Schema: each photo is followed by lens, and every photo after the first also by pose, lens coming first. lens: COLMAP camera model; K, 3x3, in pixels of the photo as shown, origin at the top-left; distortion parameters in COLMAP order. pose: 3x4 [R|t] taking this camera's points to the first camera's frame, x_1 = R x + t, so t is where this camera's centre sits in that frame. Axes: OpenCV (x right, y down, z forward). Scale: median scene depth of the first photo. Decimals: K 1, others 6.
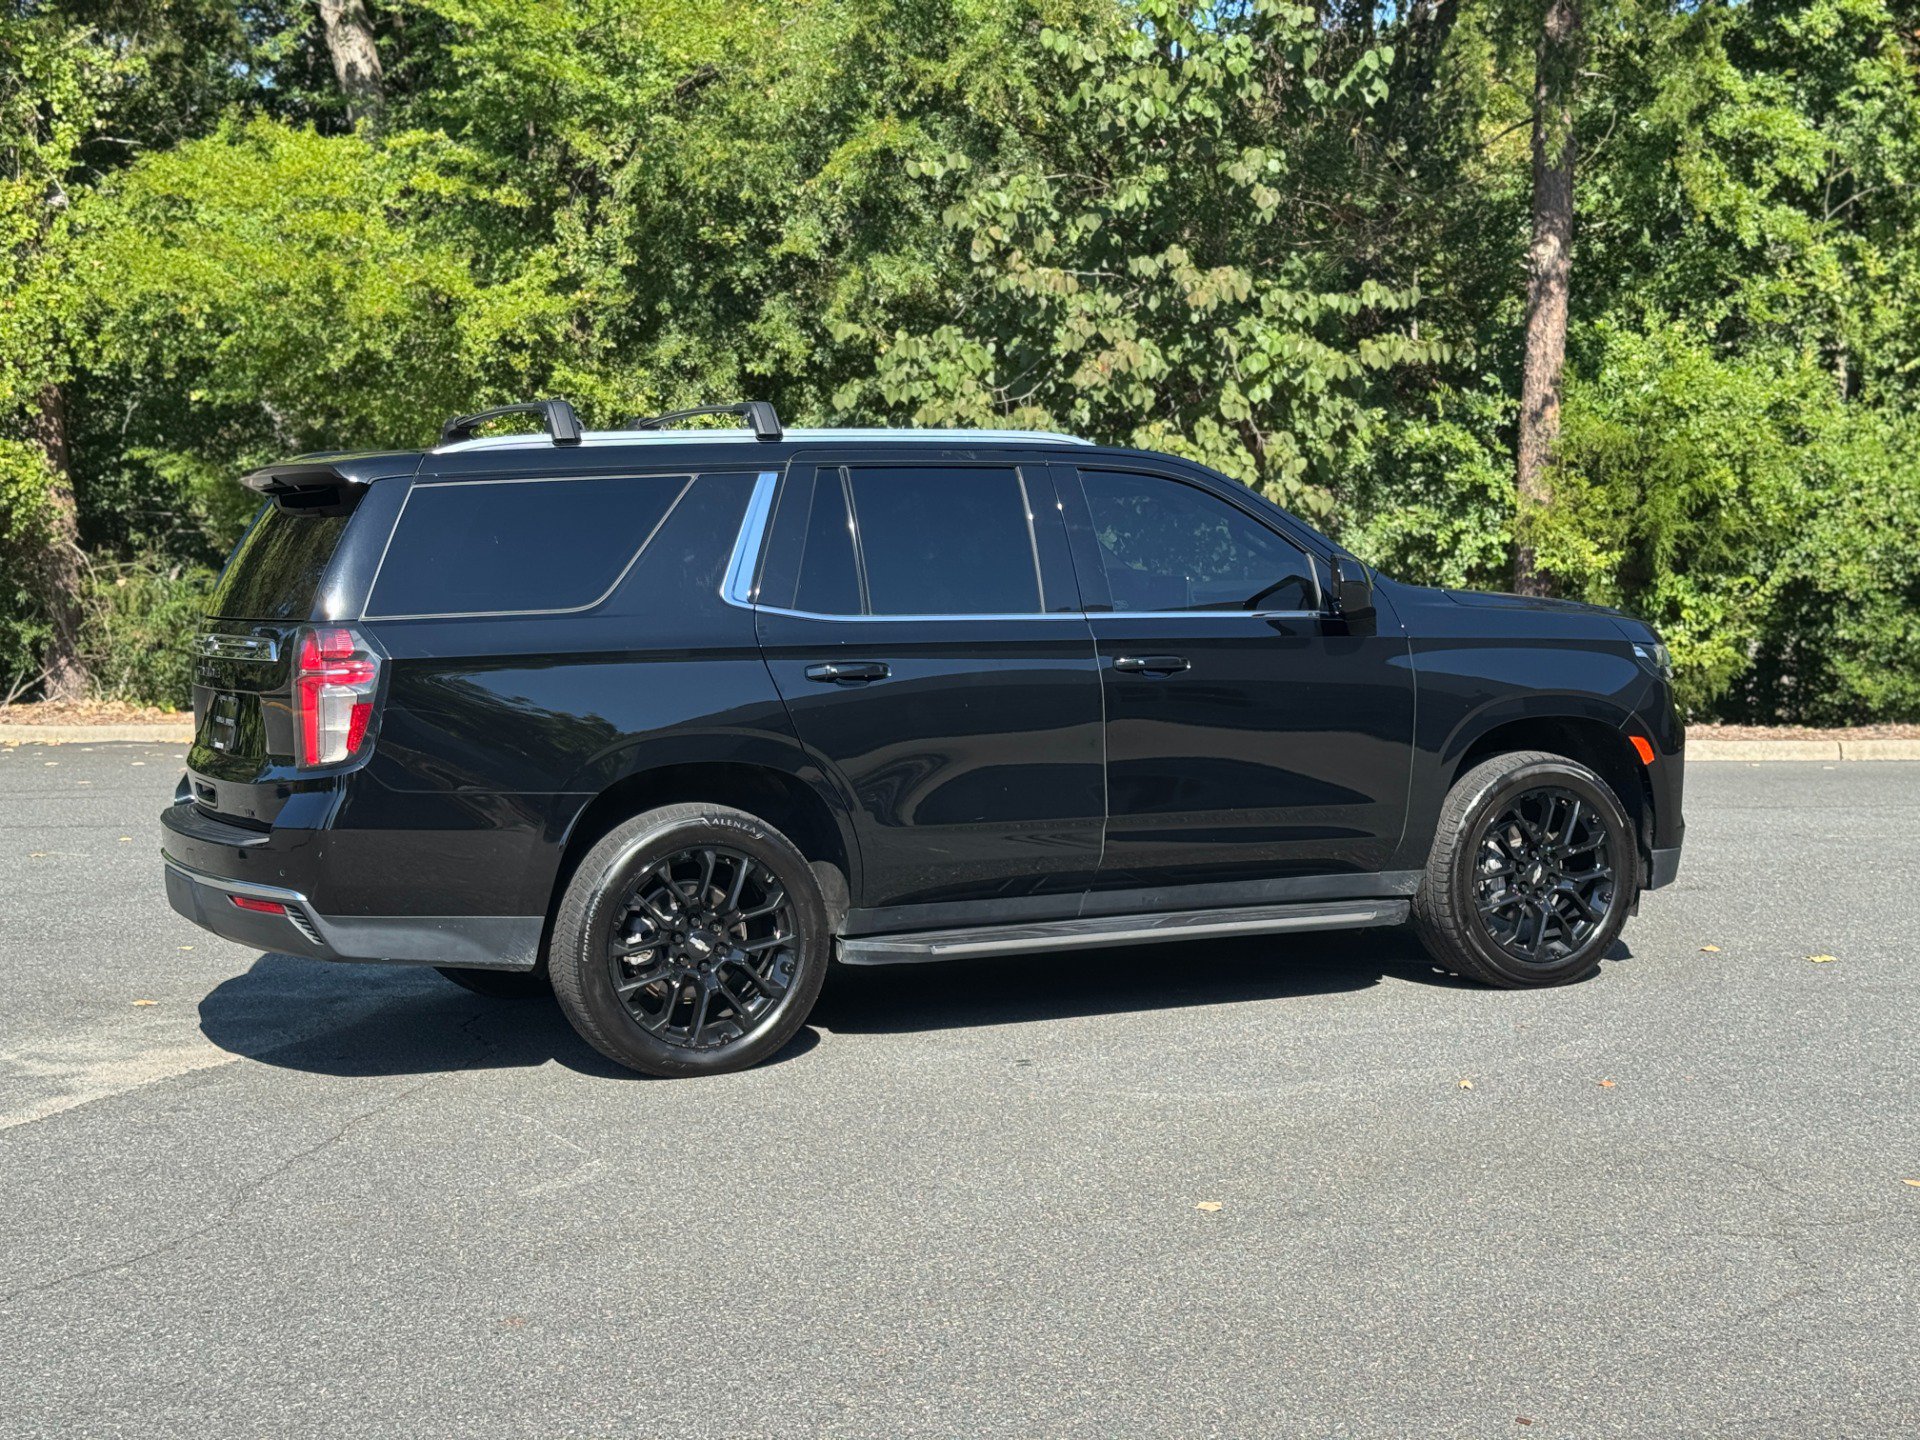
lens RADIAL K [[2661.0, 0, 968.5], [0, 2661.0, 711.0], [0, 0, 1]] dist [0.114928, 0.000000]
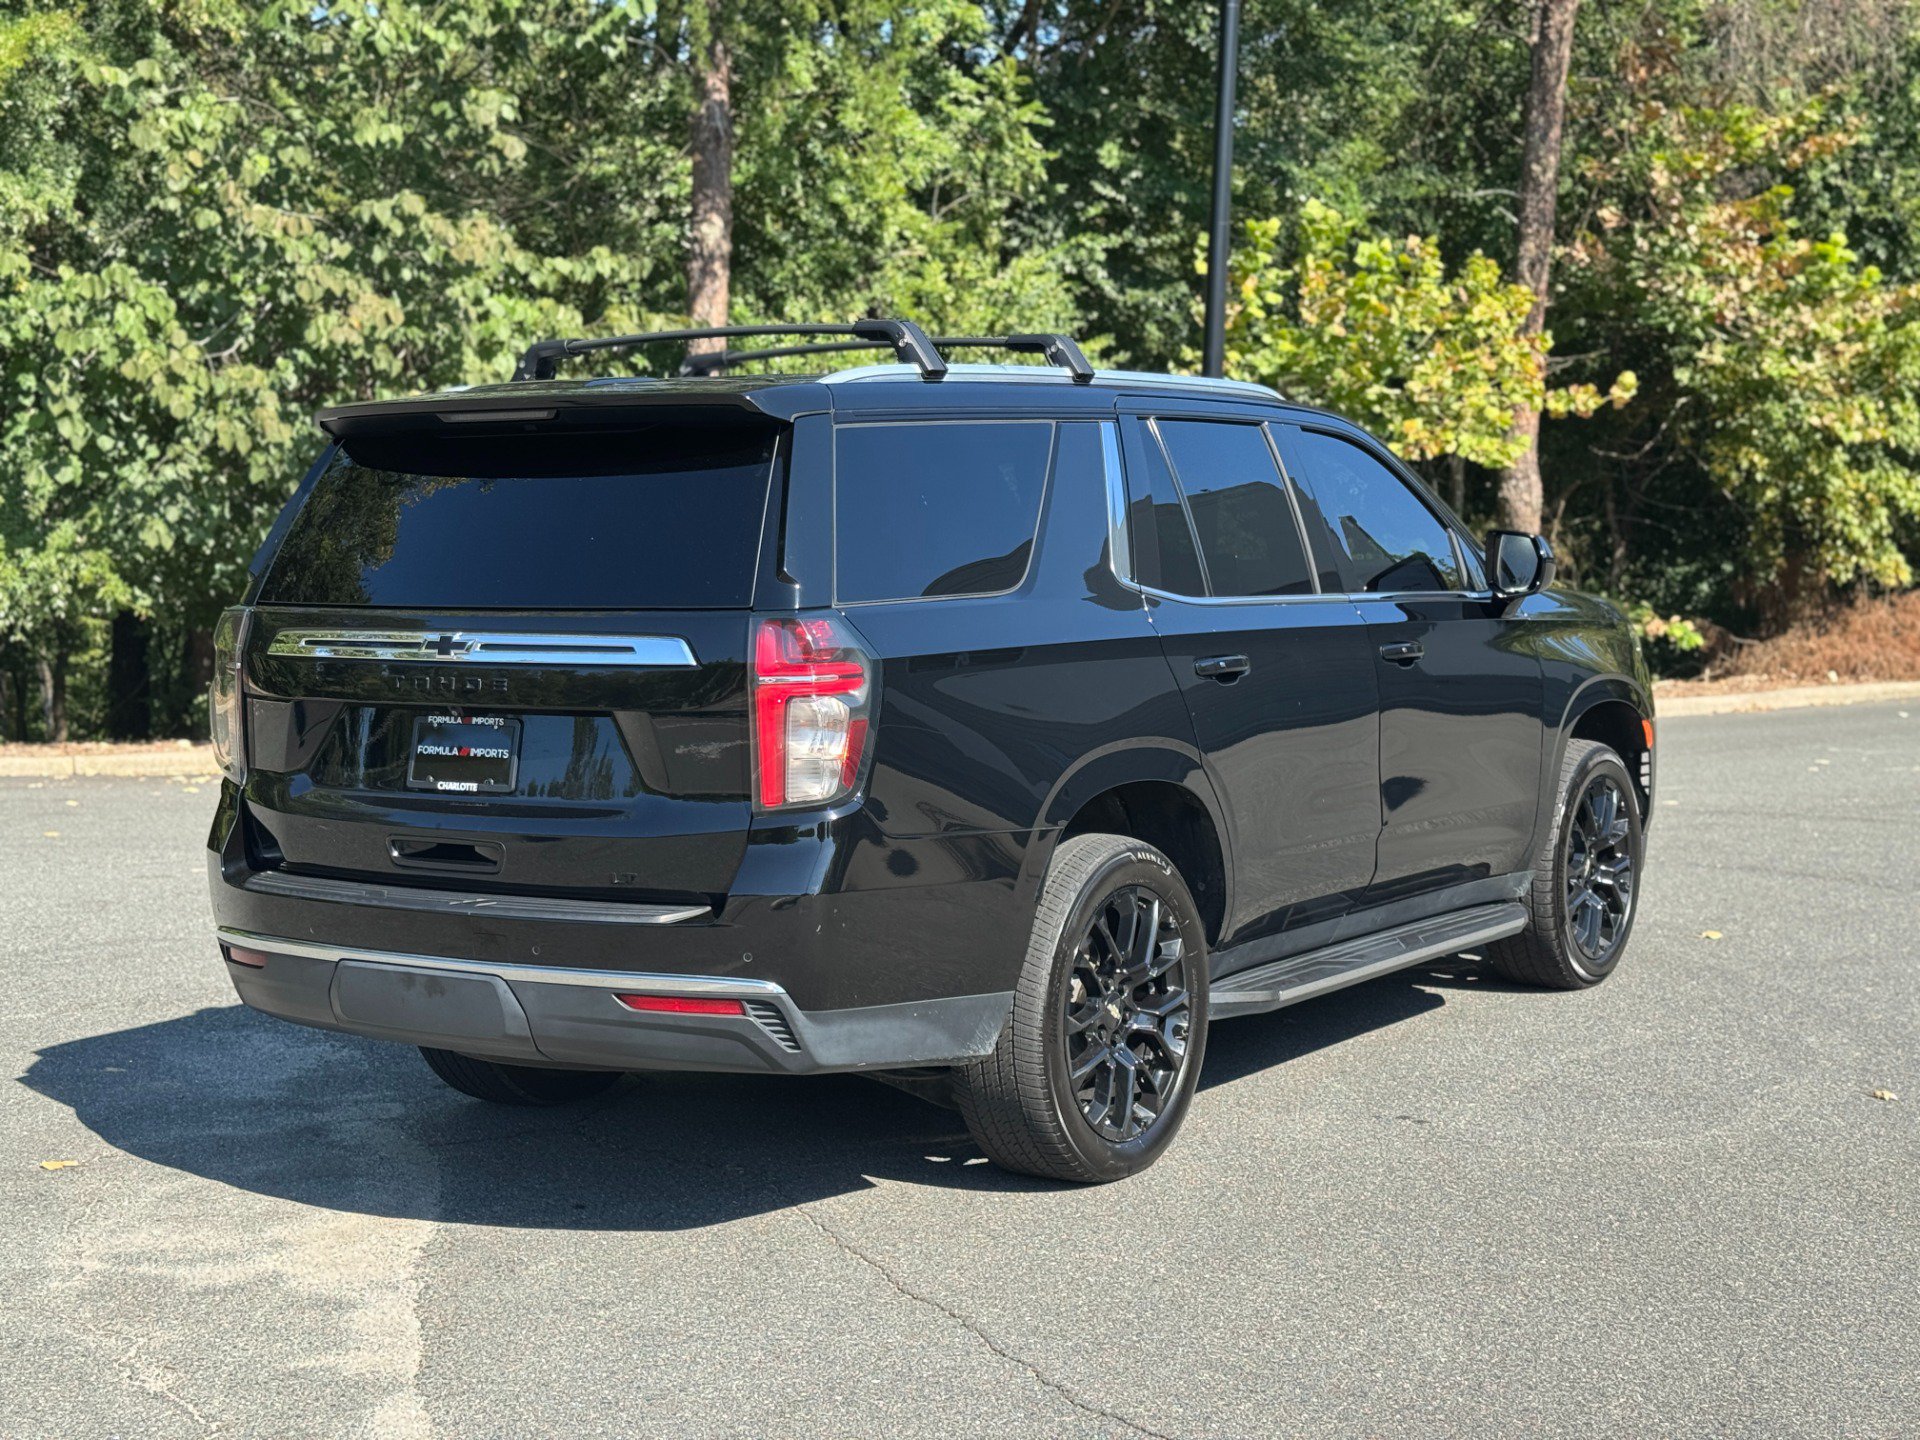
lens RADIAL K [[2661.0, 0, 953.7], [0, 2661.0, 726.4], [0, 0, 1]] dist [0.114928, 0.000000]
pose [[0.865368, -0.027248, 0.500396, -0.206052], [0.023638, 0.999629, 0.013554, -0.003750], [-0.500580, 0.000099, 0.865690, 0.128061]]
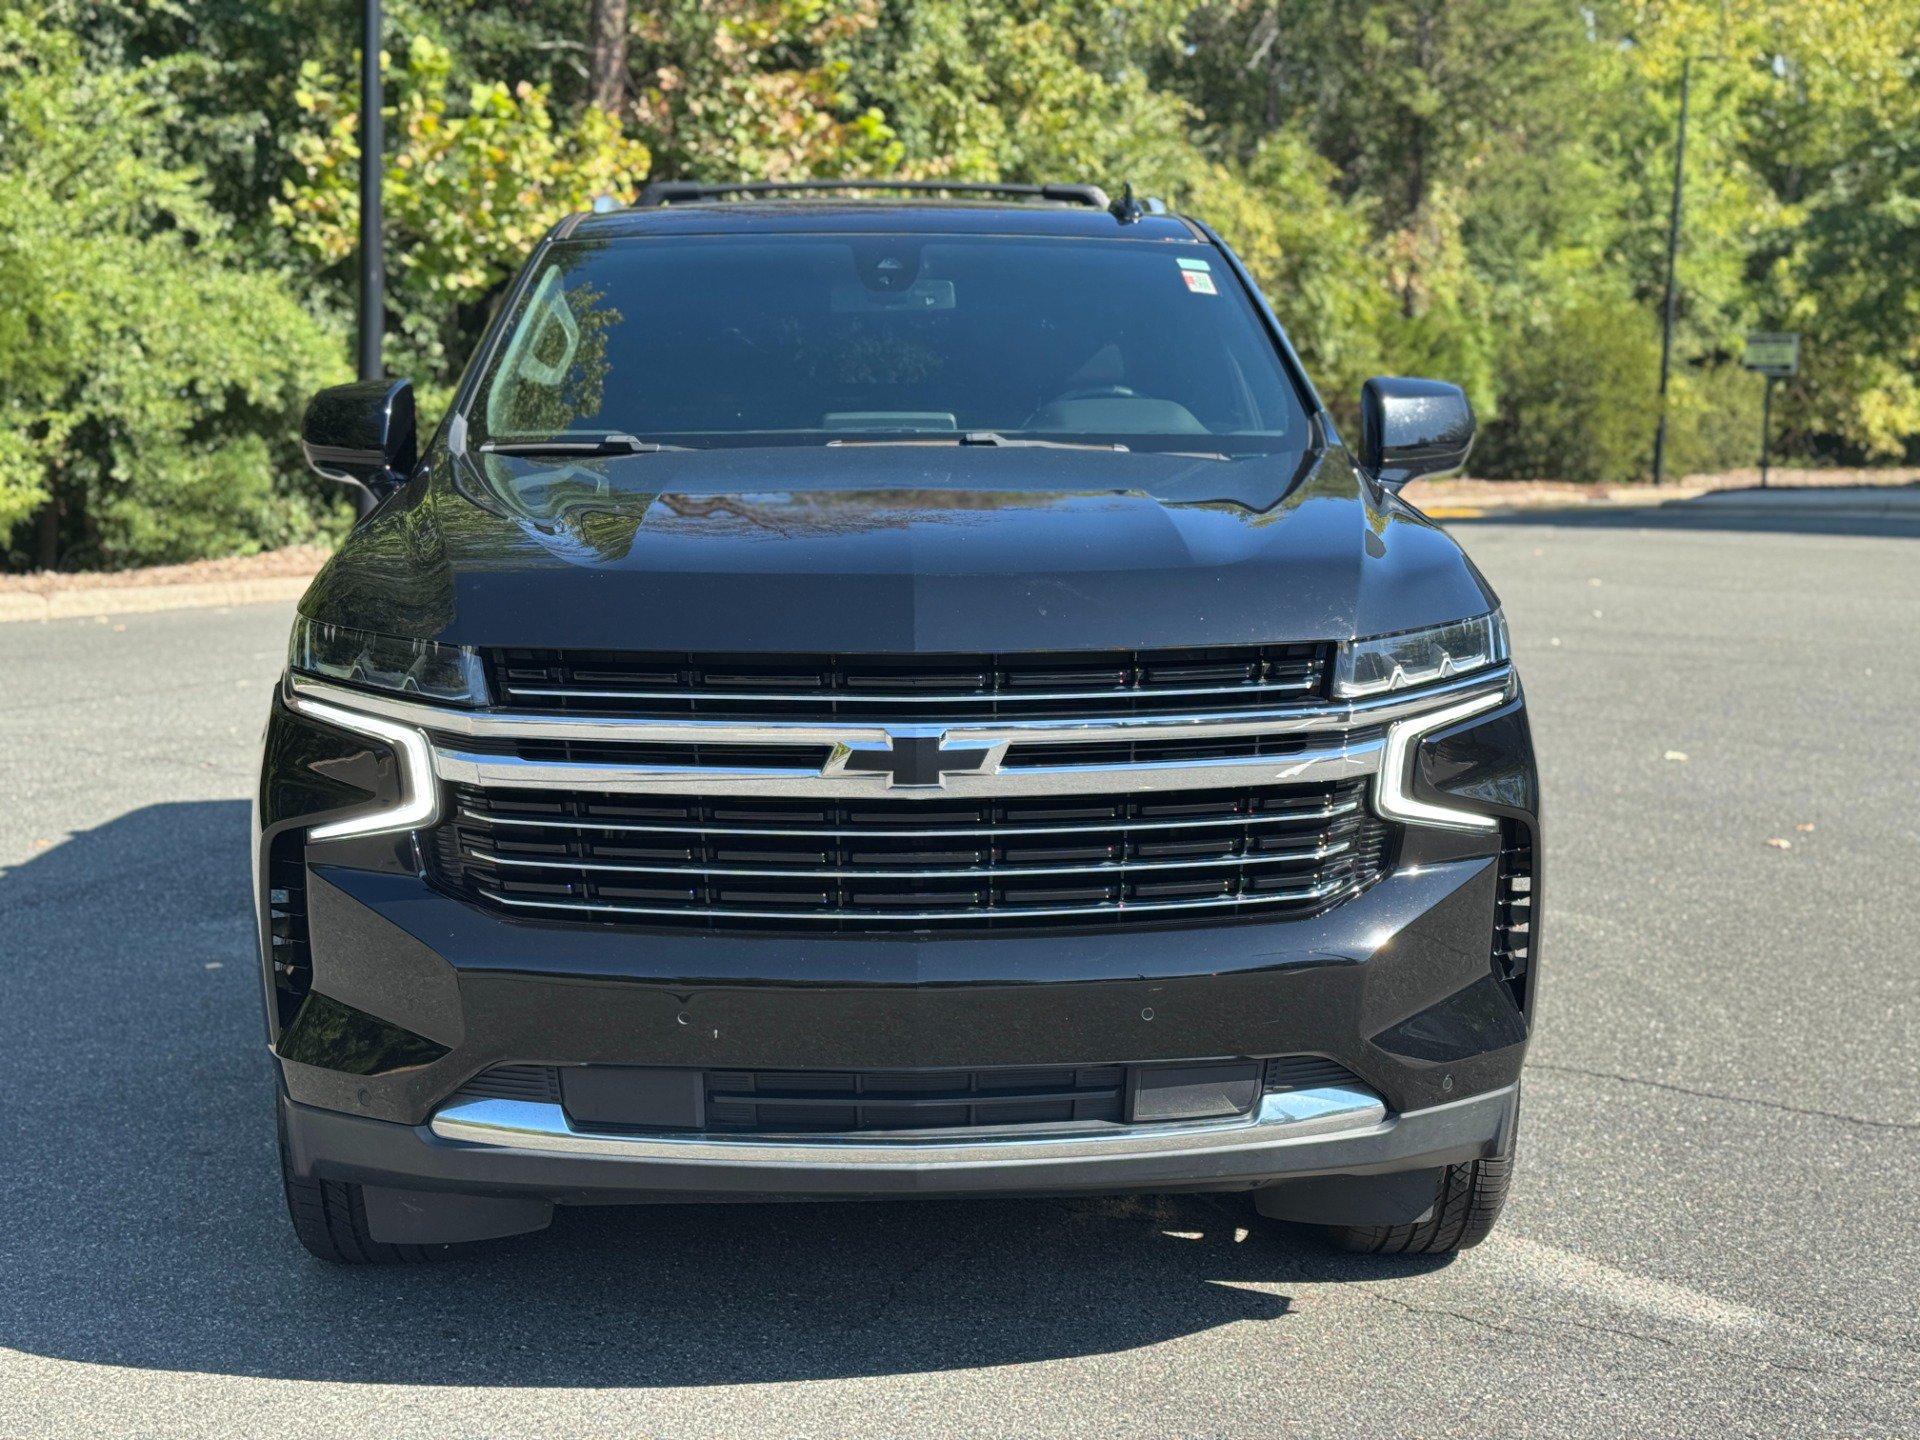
lens RADIAL K [[2661.0, 0, 956.3], [0, 2661.0, 709.1], [0, 0, 1]] dist [0.114928, 0.000000]
pose [[0.526473, -0.087391, 0.845688, -0.352966], [0.040710, 0.996153, 0.077596, -0.008135], [-0.849216, -0.006424, 0.528006, 0.254494]]
